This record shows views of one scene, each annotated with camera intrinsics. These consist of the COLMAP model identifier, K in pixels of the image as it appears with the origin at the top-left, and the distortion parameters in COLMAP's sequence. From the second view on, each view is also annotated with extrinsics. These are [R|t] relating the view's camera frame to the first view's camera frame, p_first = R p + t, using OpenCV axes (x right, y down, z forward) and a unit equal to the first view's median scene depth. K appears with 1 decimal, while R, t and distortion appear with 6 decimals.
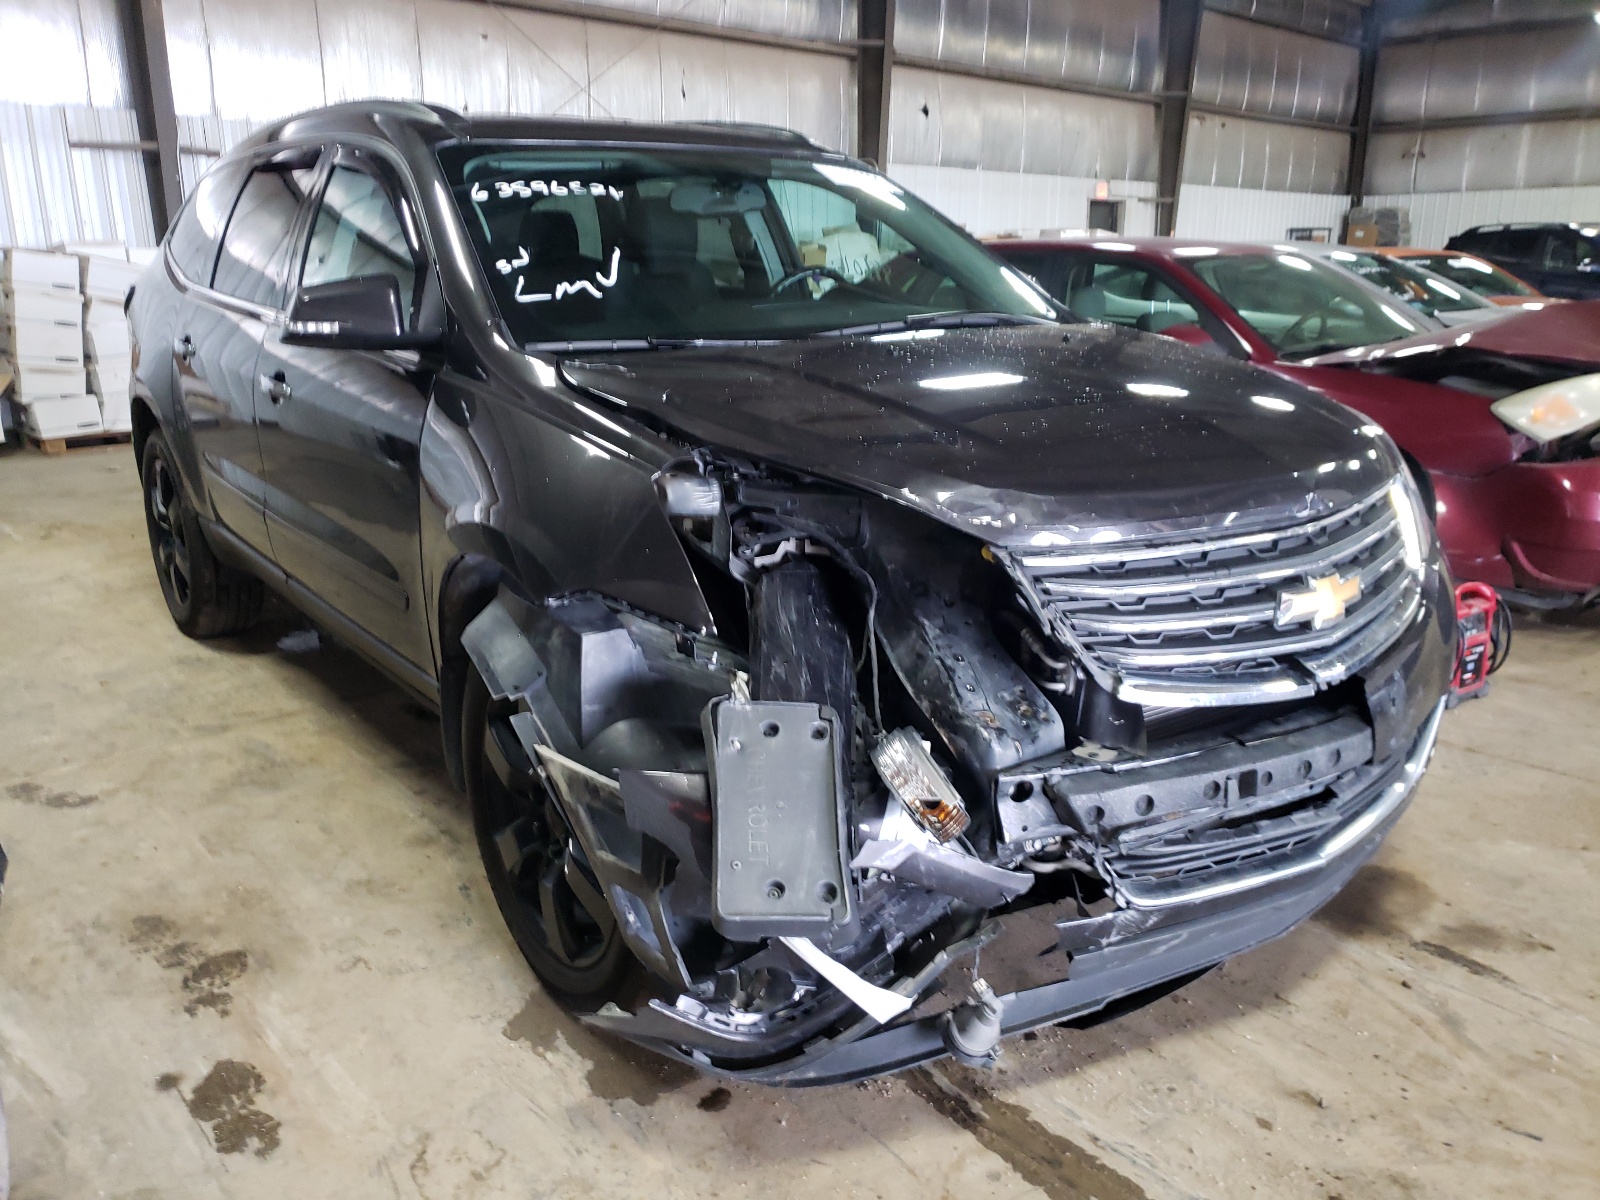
lens RADIAL K [[1200.9, 0, 800.0], [0, 1200.9, 600.0], [0, 0, 1]] dist [0.000329, -0.154626]
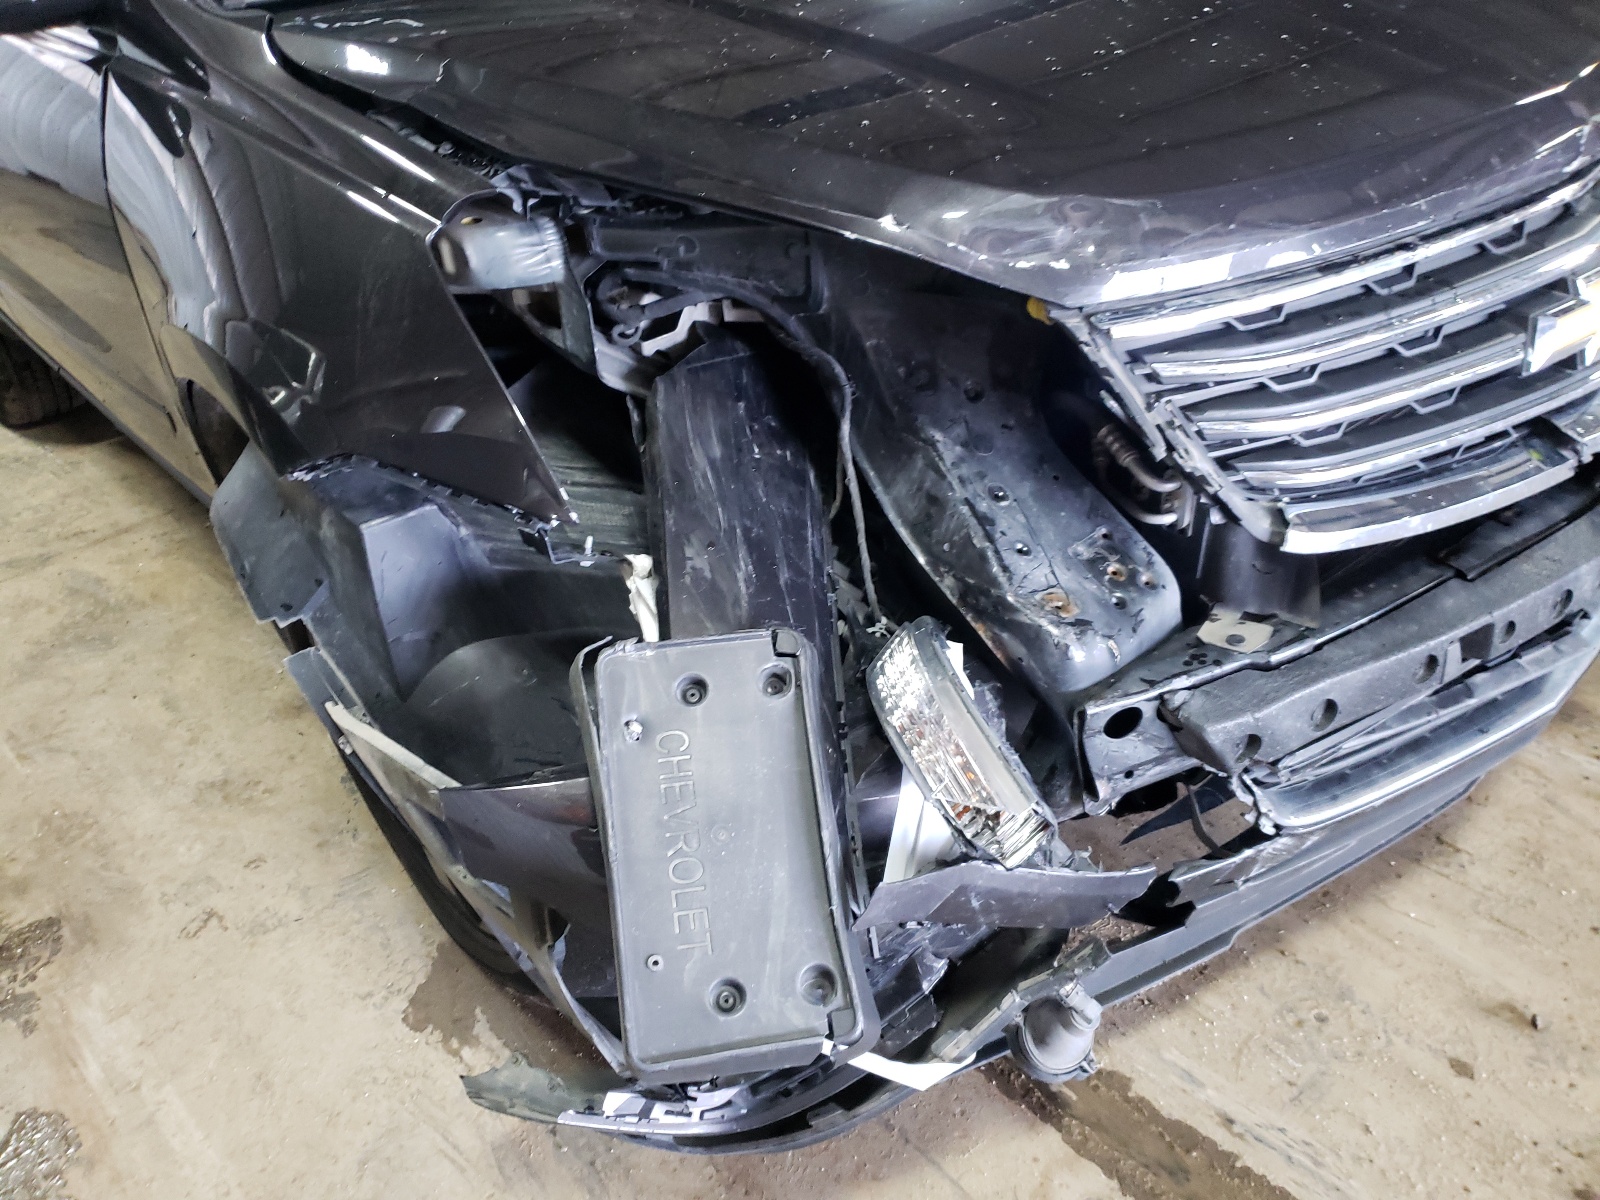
lens RADIAL K [[1202.5, 0, 800.0], [0, 1202.5, 600.0], [0, 0, 1]] dist [0.007157, -0.027724]
pose [[0.993722, -0.111812, -0.003811, 0.030220], [0.108168, 0.951520, 0.287939, -0.081744], [-0.028568, -0.286544, 0.957641, 0.407302]]
